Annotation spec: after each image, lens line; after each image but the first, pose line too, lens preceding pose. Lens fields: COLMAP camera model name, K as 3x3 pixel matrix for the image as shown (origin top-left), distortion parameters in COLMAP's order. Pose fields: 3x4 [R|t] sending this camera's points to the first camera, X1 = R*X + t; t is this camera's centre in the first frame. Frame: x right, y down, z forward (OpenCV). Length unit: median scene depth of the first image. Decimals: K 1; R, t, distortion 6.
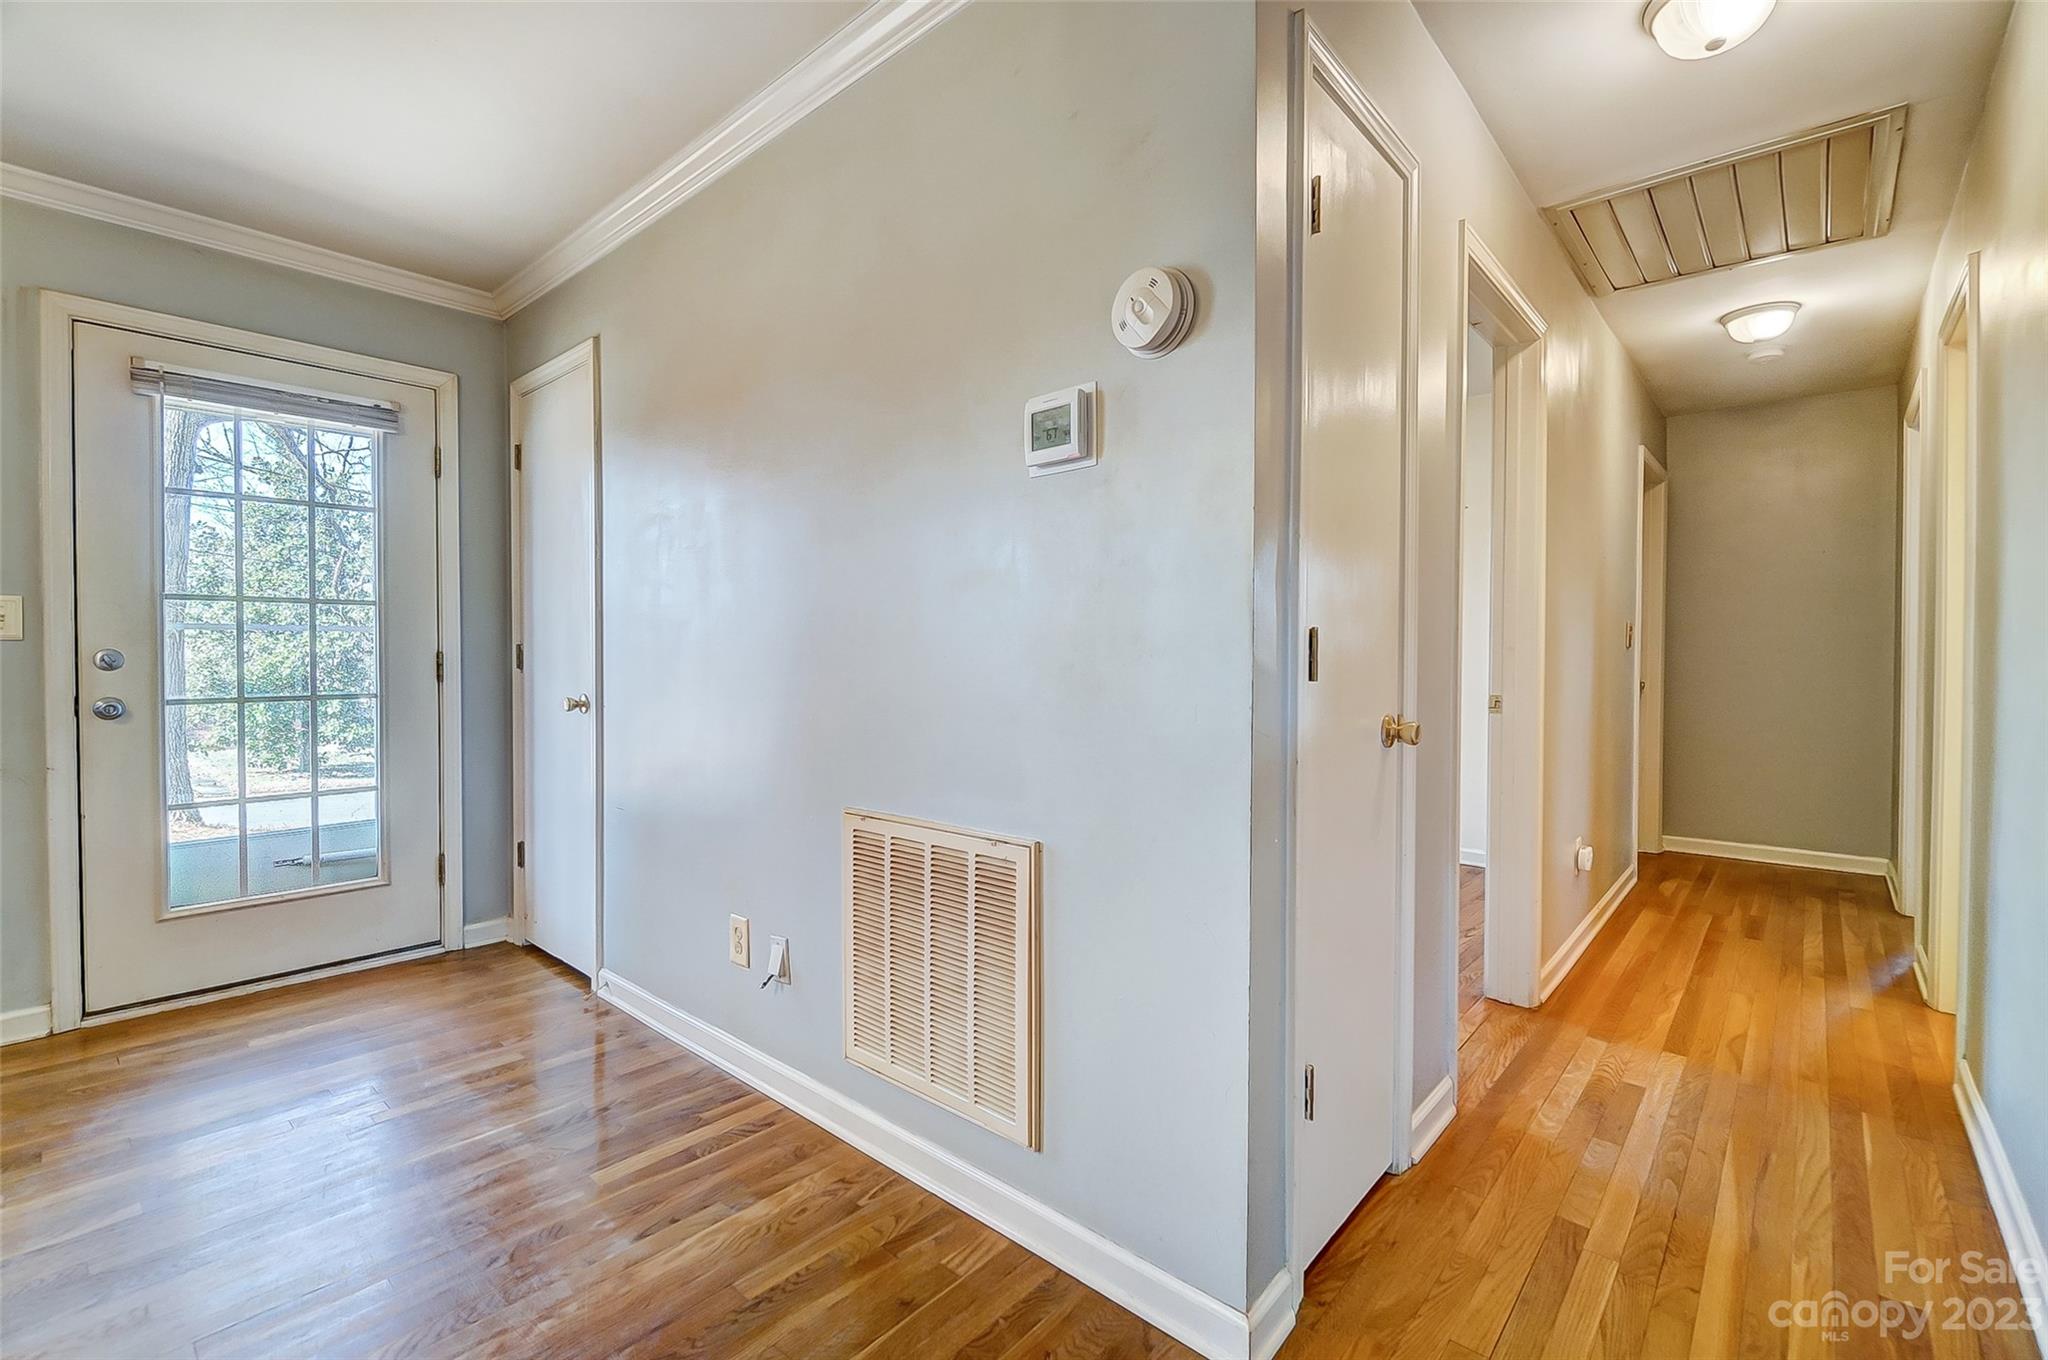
lens RADIAL K [[894.4, 0, 1013.4], [0, 894.4, 663.4], [0, 0, 1]] dist [-0.003976, -0.000871]
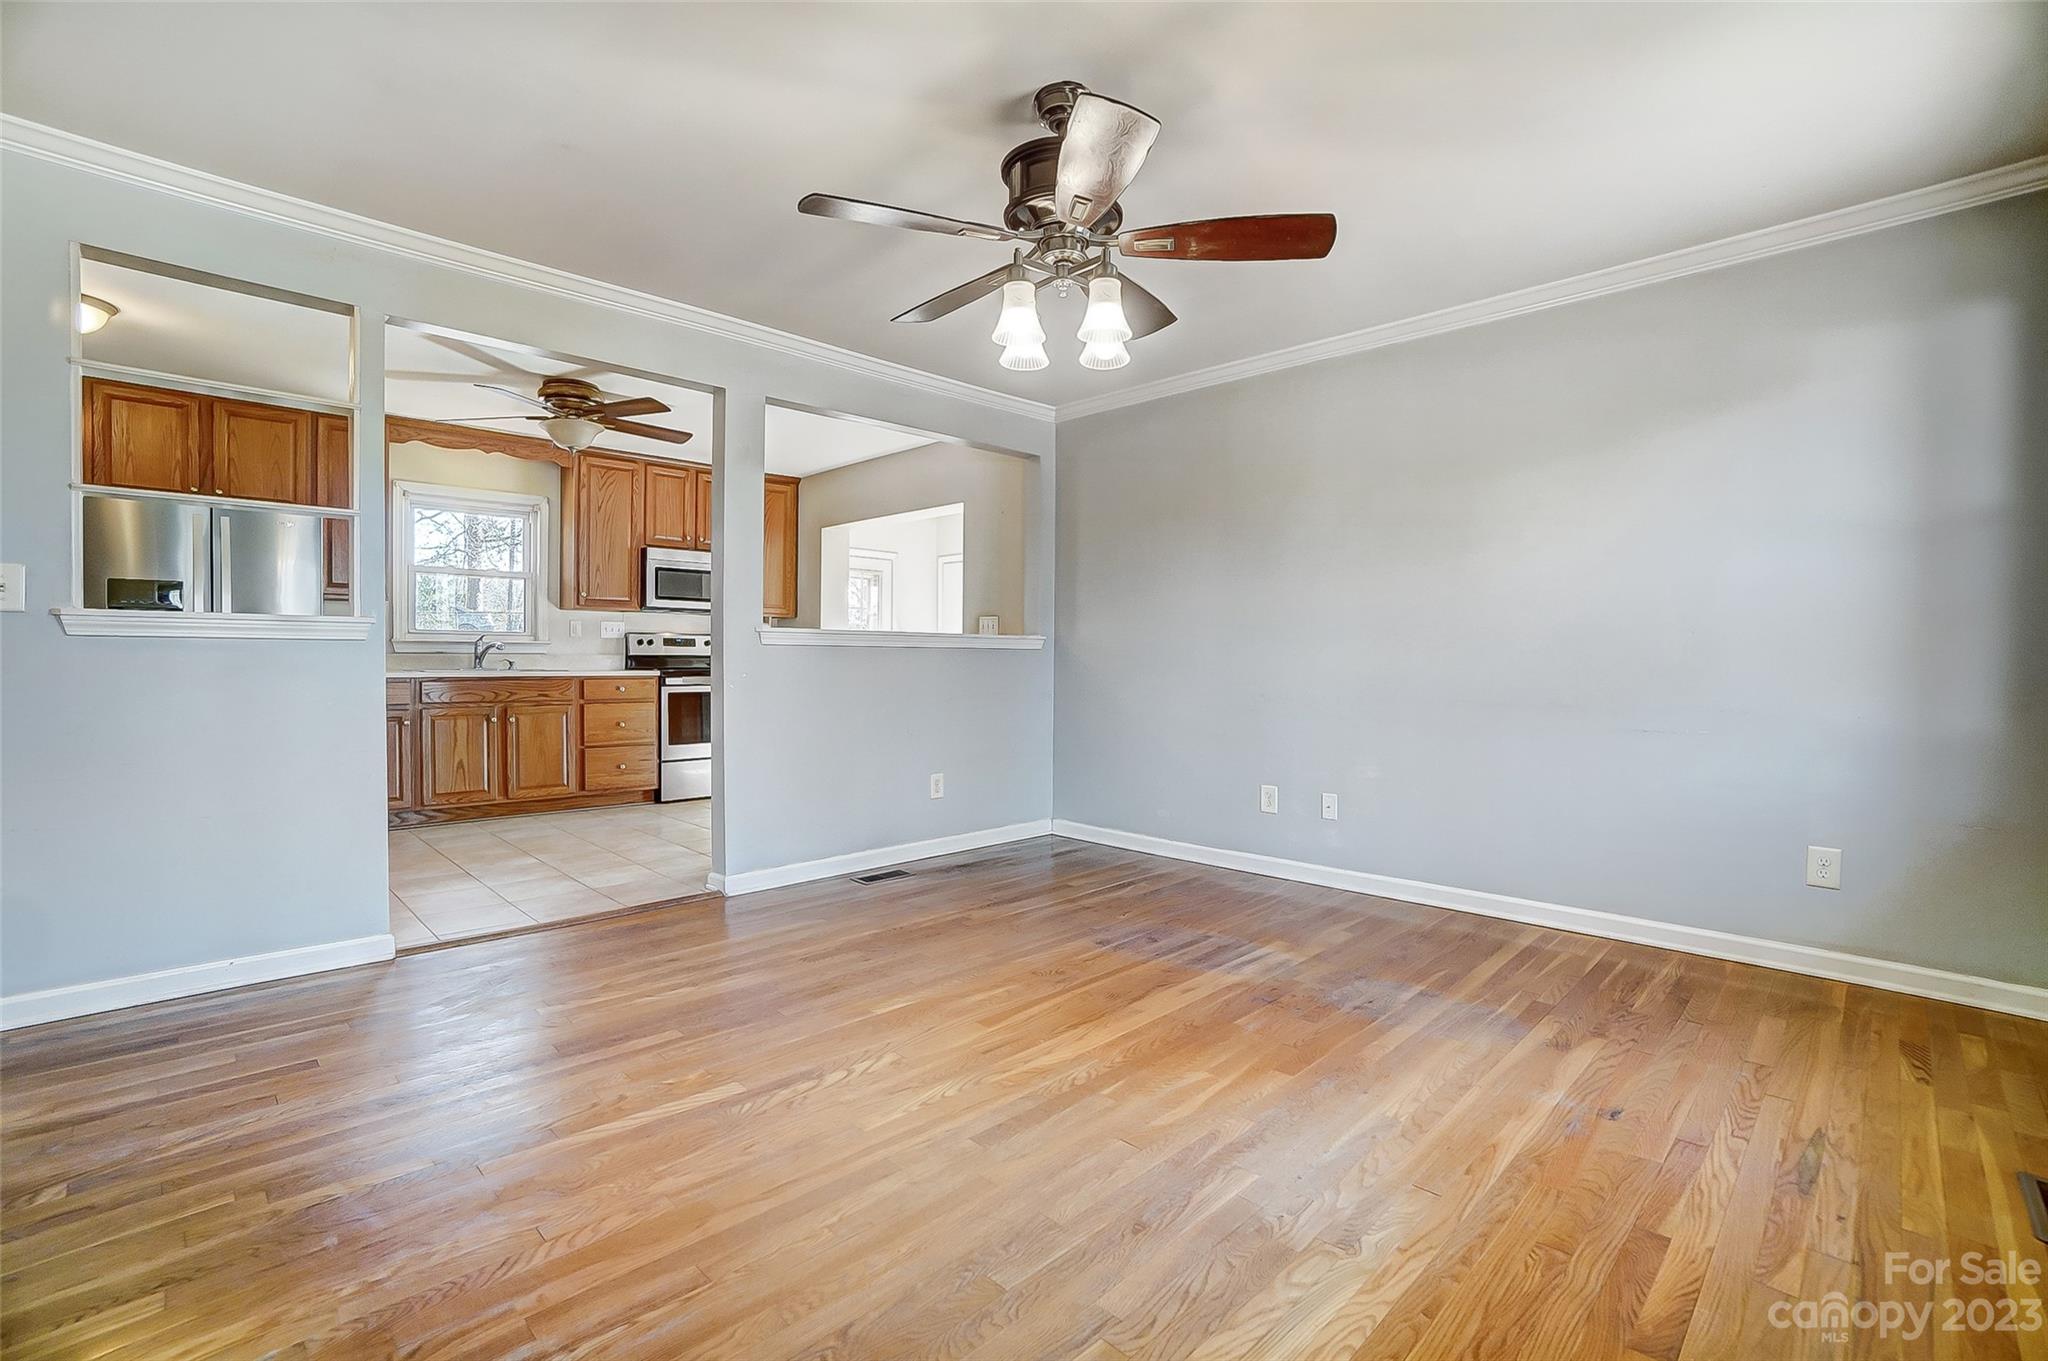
lens RADIAL K [[910.8, 0, 1015.0], [0, 910.8, 669.7], [0, 0, 1]] dist [-0.066149, 0.024322]
pose [[-0.998245, -0.009714, 0.058426, -0.686649], [-0.008468, 0.999732, 0.021537, 0.017555], [-0.058619, 0.021004, -0.998059, 1.024004]]
